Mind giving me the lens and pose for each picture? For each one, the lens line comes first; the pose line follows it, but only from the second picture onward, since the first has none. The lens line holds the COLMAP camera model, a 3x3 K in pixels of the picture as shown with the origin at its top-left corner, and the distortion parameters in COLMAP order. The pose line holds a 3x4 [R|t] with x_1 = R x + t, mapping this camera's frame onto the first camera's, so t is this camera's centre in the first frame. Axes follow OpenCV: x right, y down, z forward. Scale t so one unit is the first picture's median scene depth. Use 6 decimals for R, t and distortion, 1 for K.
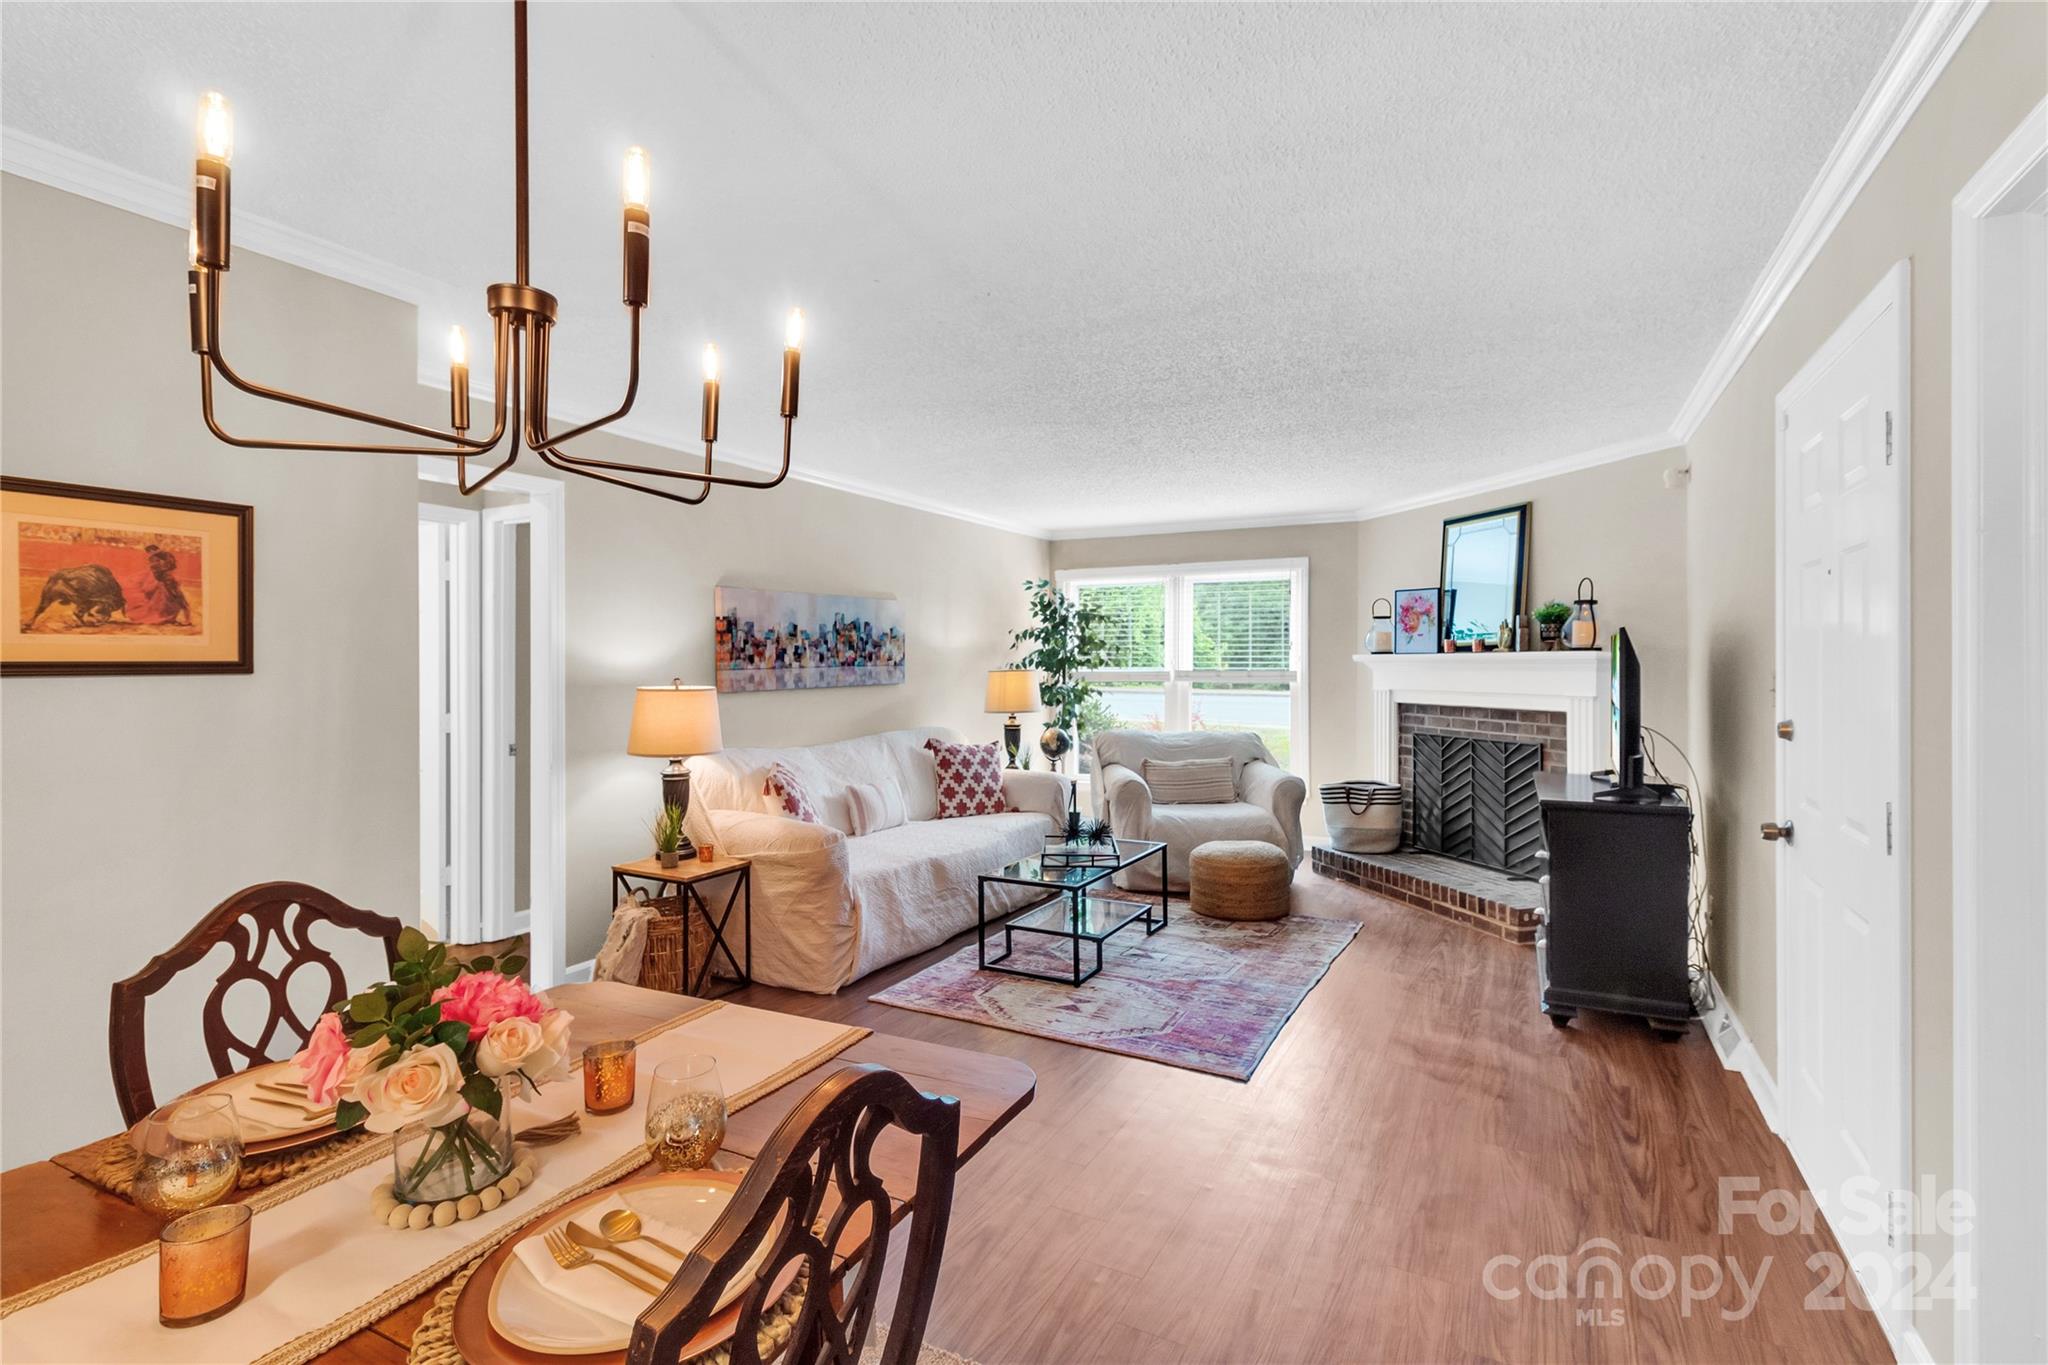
lens RADIAL K [[945.0, 0, 1028.0], [0, 945.0, 669.8], [0, 0, 1]] dist [0.000550, 0.000027]
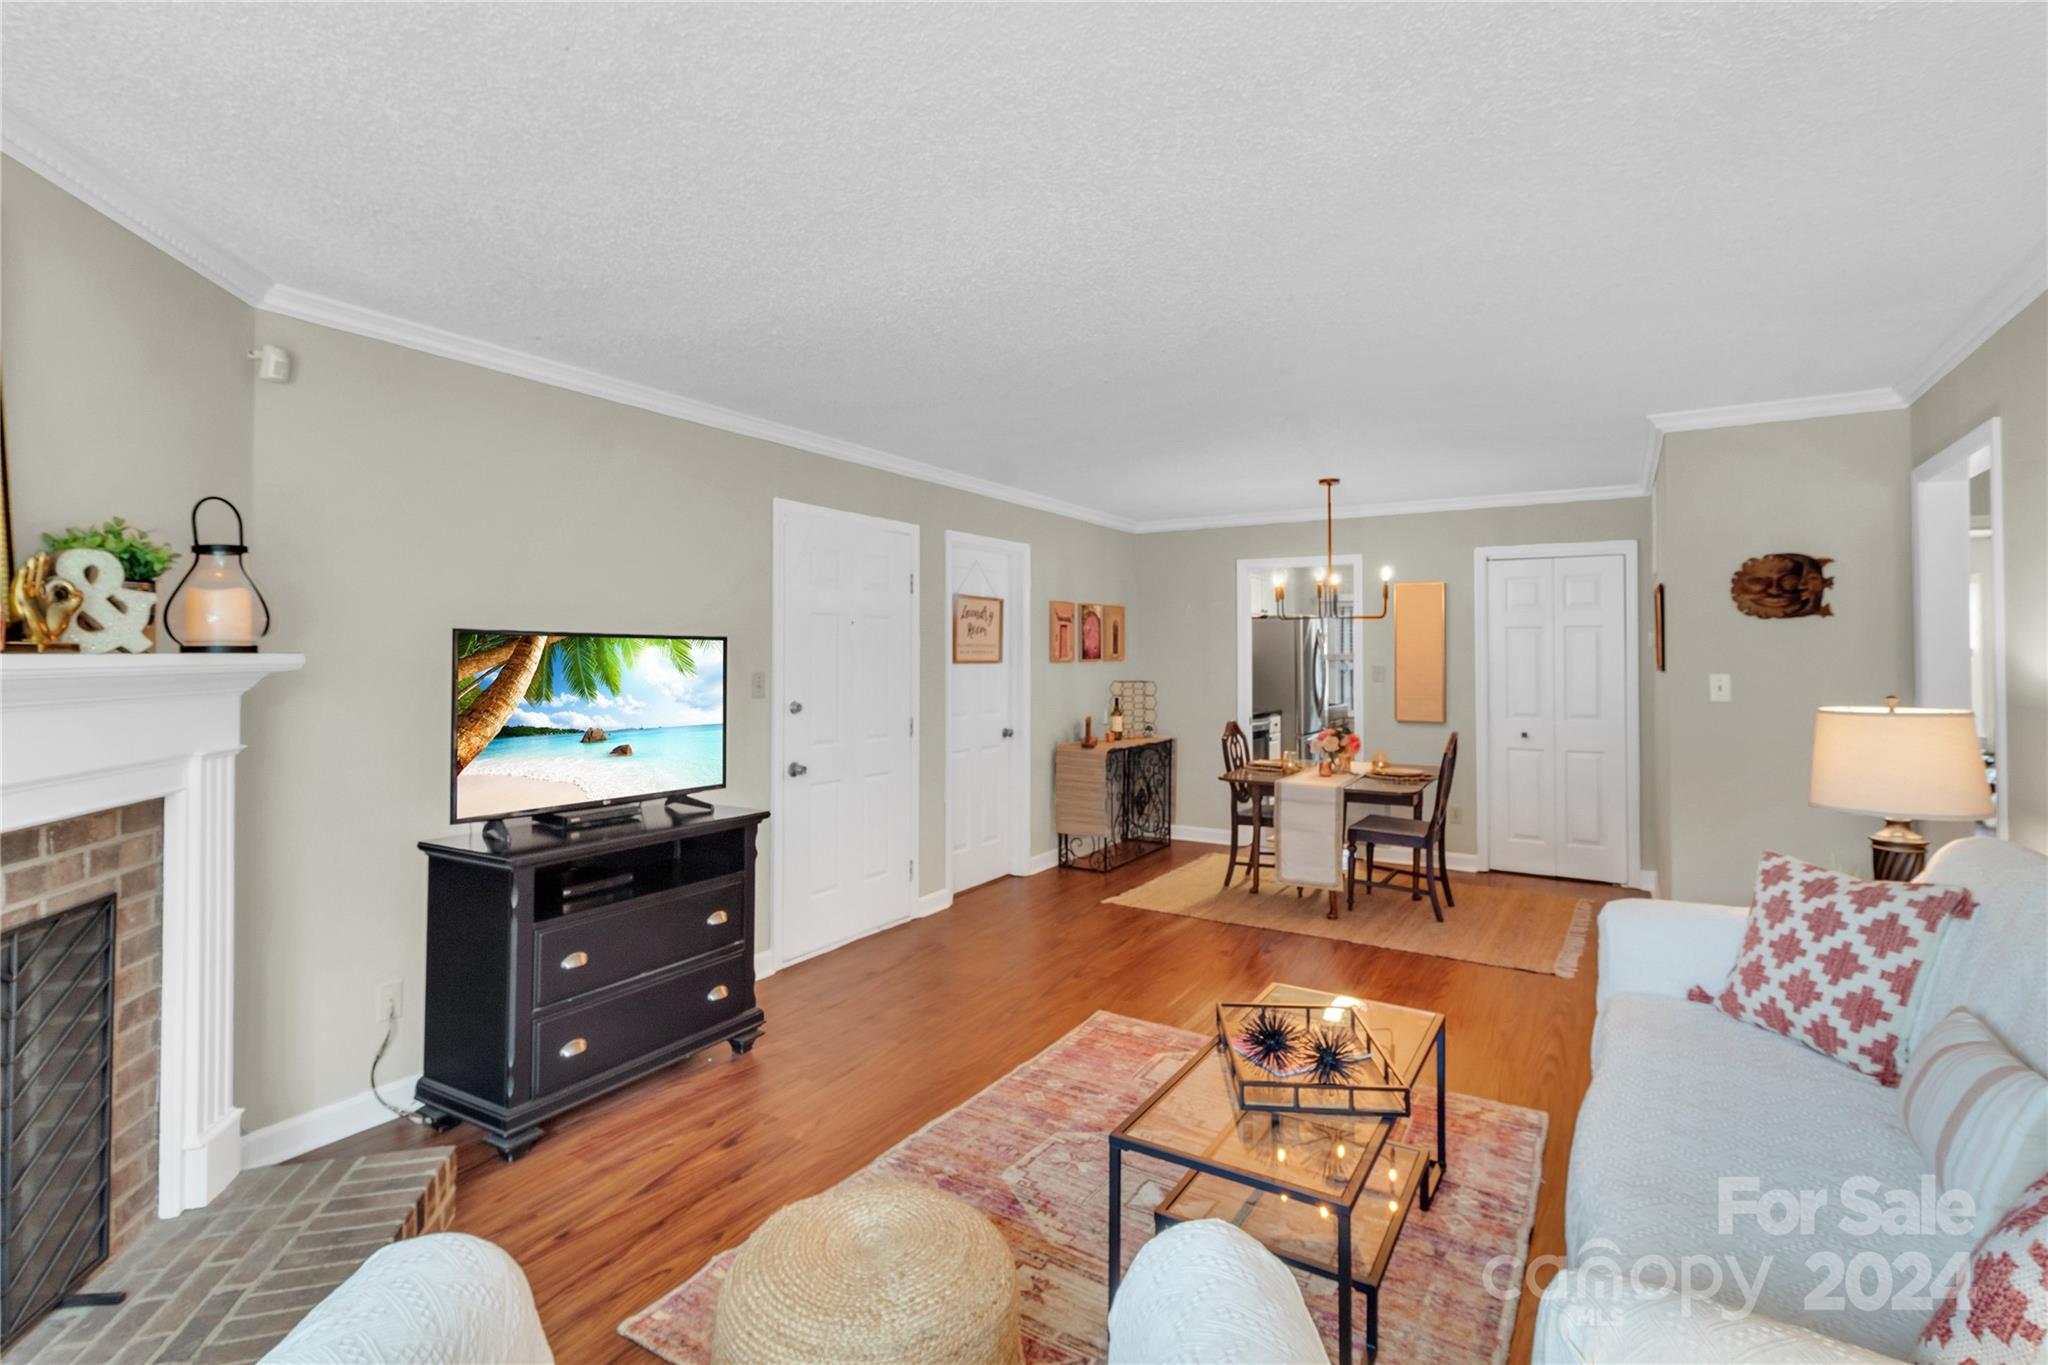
lens RADIAL K [[945.0, 0, 1022.7], [0, 945.0, 668.6], [0, 0, 1]] dist [0.000550, 0.000027]
pose [[-0.998786, 0.002728, 0.049177, 0.167700], [0.003150, 0.999959, 0.008509, -0.013924], [-0.049152, 0.008654, -0.998754, 1.402293]]
